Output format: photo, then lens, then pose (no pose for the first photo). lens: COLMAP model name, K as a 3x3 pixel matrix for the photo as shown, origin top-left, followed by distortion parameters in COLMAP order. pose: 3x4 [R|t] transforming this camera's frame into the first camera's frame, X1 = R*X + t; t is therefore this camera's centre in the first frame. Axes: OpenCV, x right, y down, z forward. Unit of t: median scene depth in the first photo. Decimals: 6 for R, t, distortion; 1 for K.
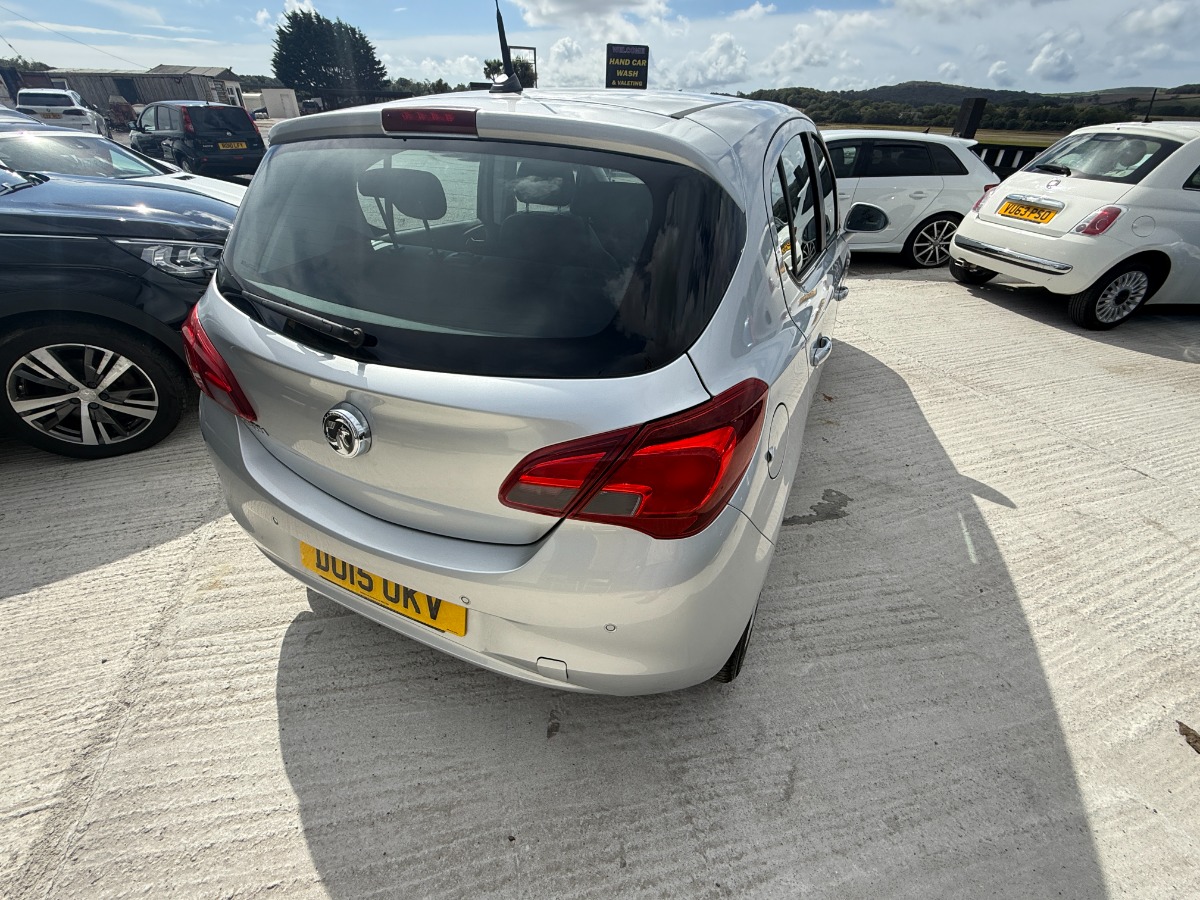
lens RADIAL K [[517.5, 0, 597.0], [0, 517.5, 446.8], [0, 0, 1]] dist [-0.001624, 0.000177]
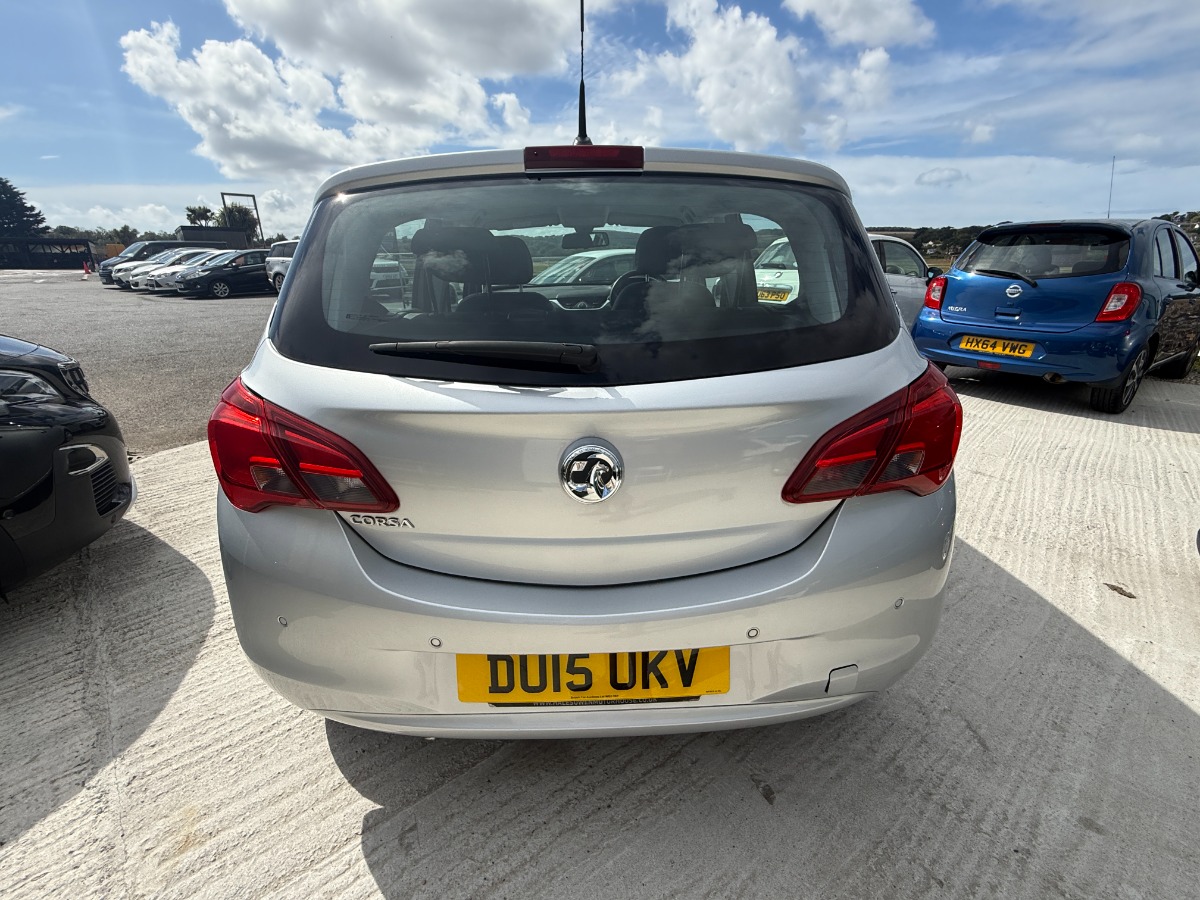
lens RADIAL K [[517.5, 0, 598.2], [0, 517.5, 444.9], [0, 0, 1]] dist [-0.001624, 0.000177]
pose [[0.893720, -0.177203, 0.412146, -0.502890], [0.262107, 0.951829, -0.159125, 0.040395], [-0.364095, 0.250239, 0.897115, 0.144326]]
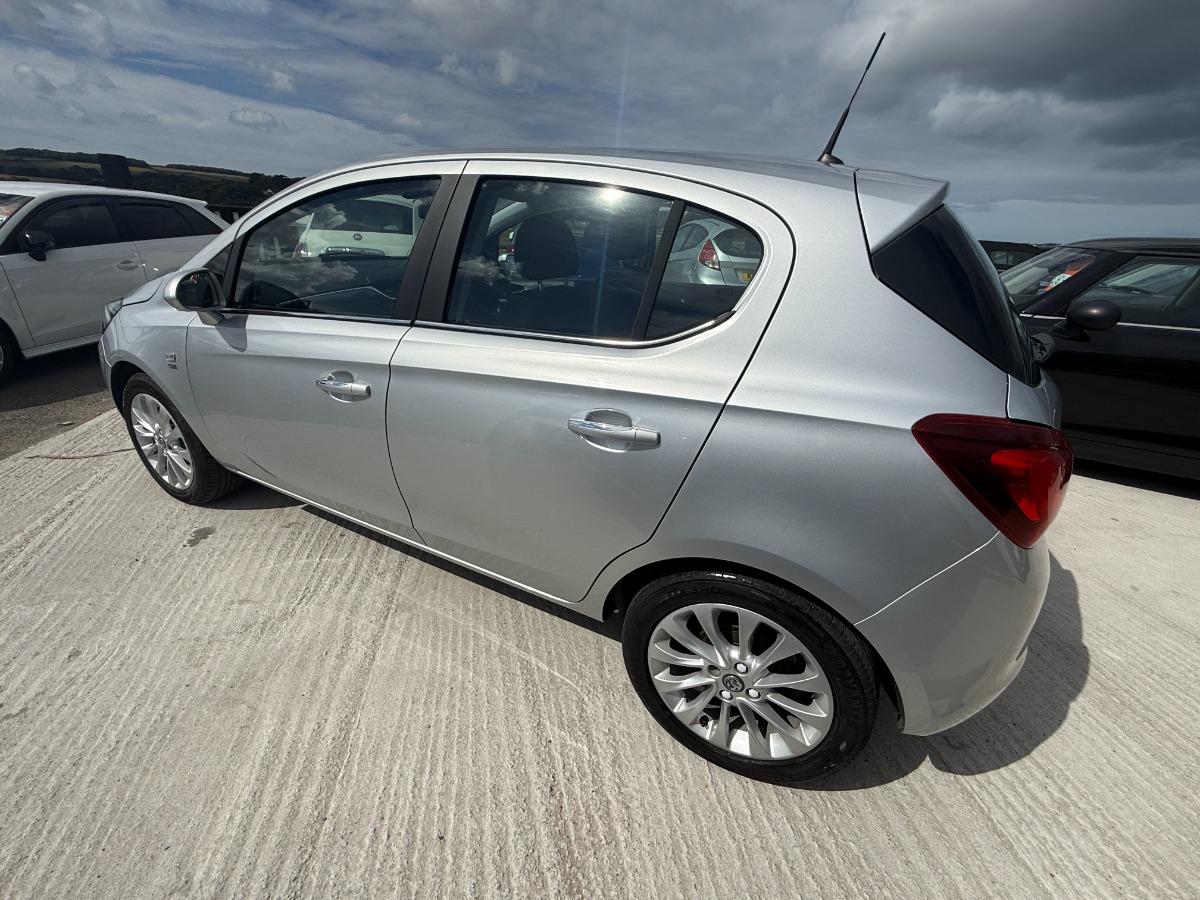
lens RADIAL K [[517.5, 0, 599.6], [0, 517.5, 447.1], [0, 0, 1]] dist [-0.001624, 0.000177]
pose [[0.040053, -0.414065, 0.909366, -1.137847], [0.492283, 0.800154, 0.342654, -0.618223], [-0.869513, 0.433941, 0.235885, 1.073935]]
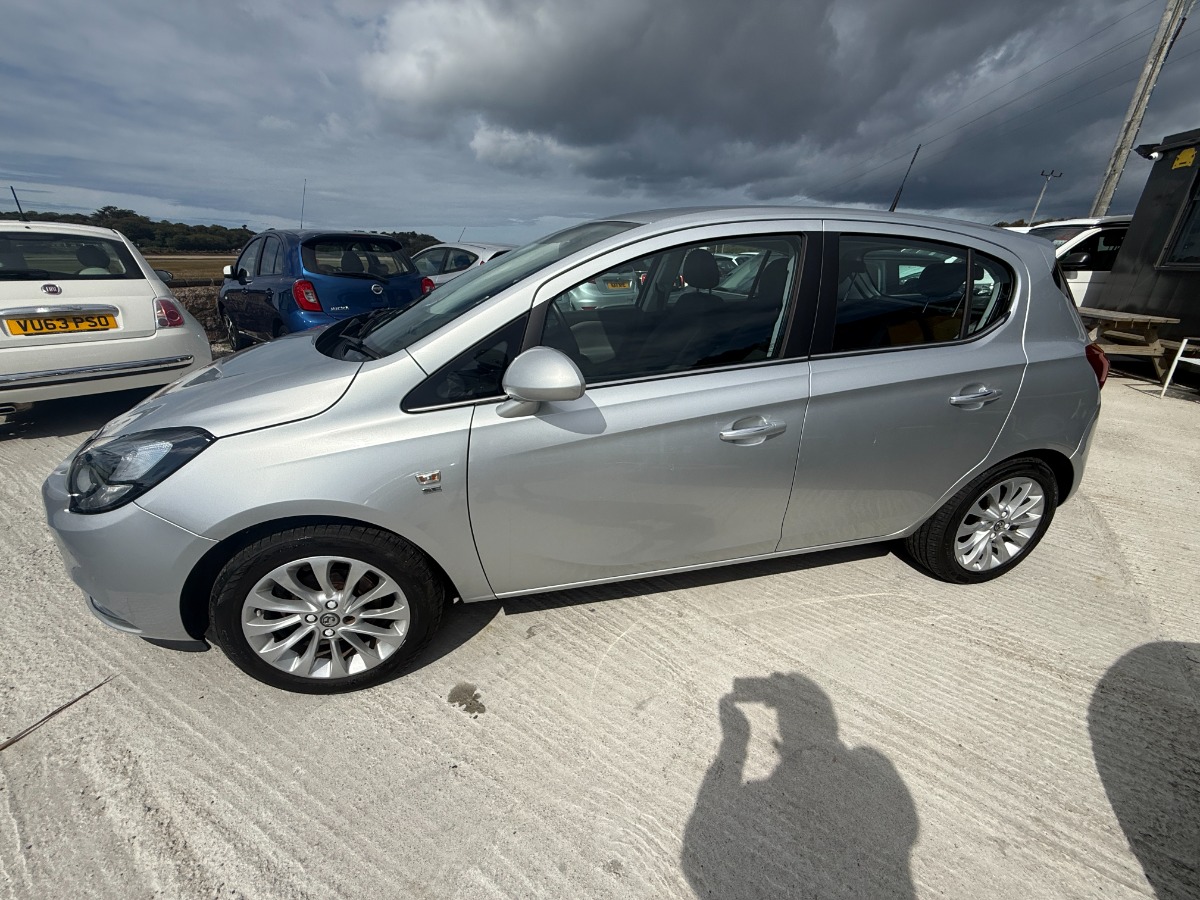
lens RADIAL K [[479.1, 0, 597.3], [0, 479.1, 449.8], [0, 0, 1]] dist [-0.002674, 0.000618]
pose [[-0.629658, -0.322270, 0.706876, -0.747707], [0.395809, 0.649868, 0.648851, -1.267610], [-0.668481, 0.688341, -0.281637, 2.081946]]
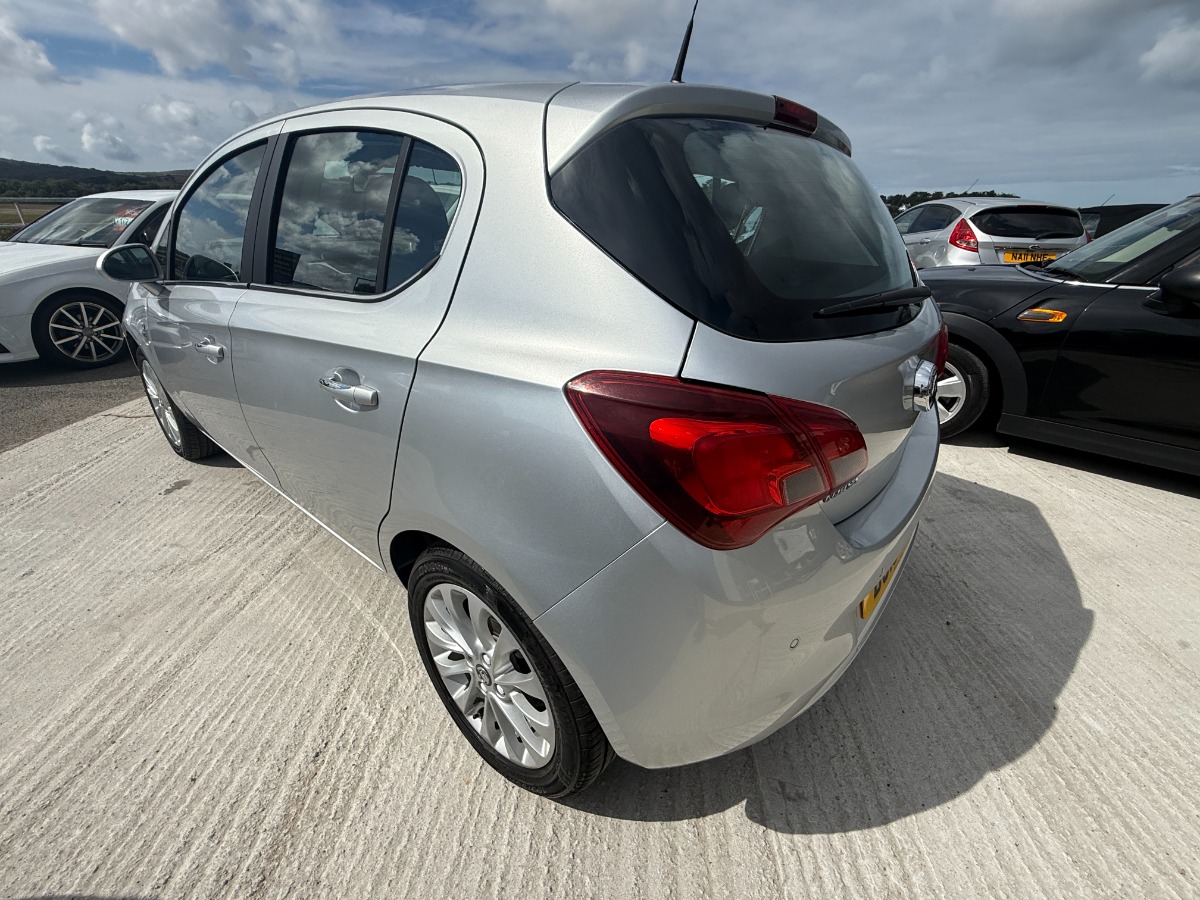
lens RADIAL K [[517.5, 0, 597.8], [0, 517.5, 447.5], [0, 0, 1]] dist [-0.001624, 0.000177]
pose [[0.256232, -0.420102, 0.870551, -1.019815], [0.514455, 0.821736, 0.245124, -0.333116], [-0.818341, 0.385051, 0.426679, 0.710758]]
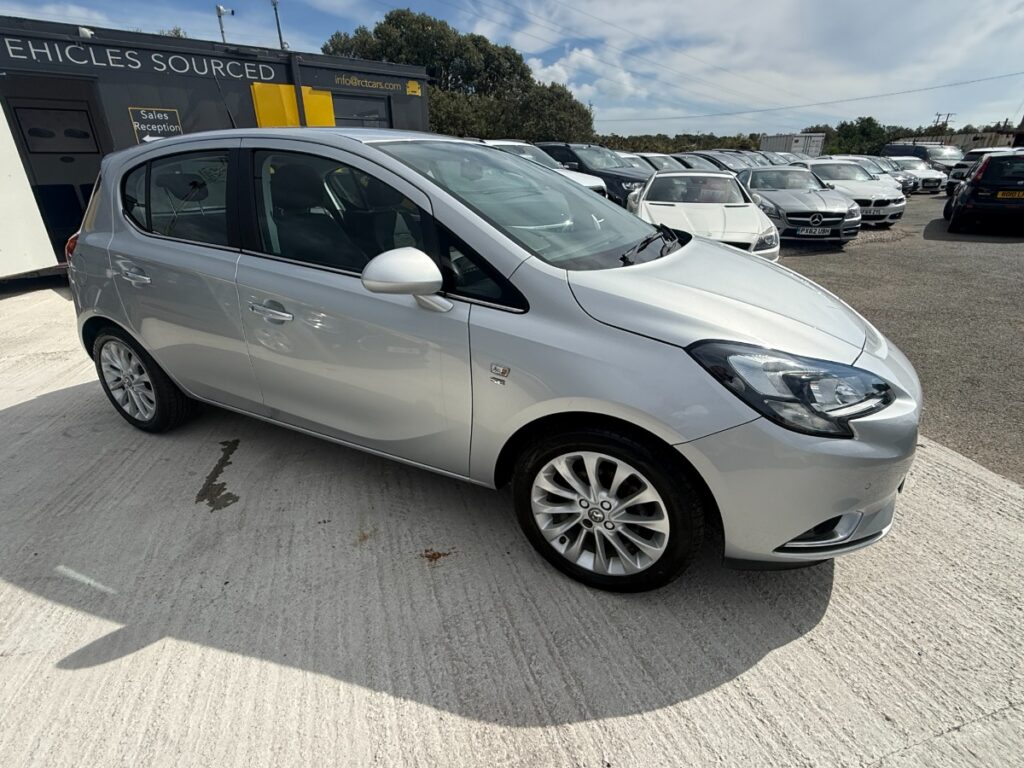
lens RADIAL K [[503.0, 0, 509.6], [0, 503.0, 377.7], [0, 0, 1]] dist [0.003154, -0.002353]
pose [[-0.023932, 0.369187, -0.929047, 1.677585], [-0.532591, 0.781748, 0.324372, -0.907670], [0.846034, 0.502565, 0.177917, 1.591256]]
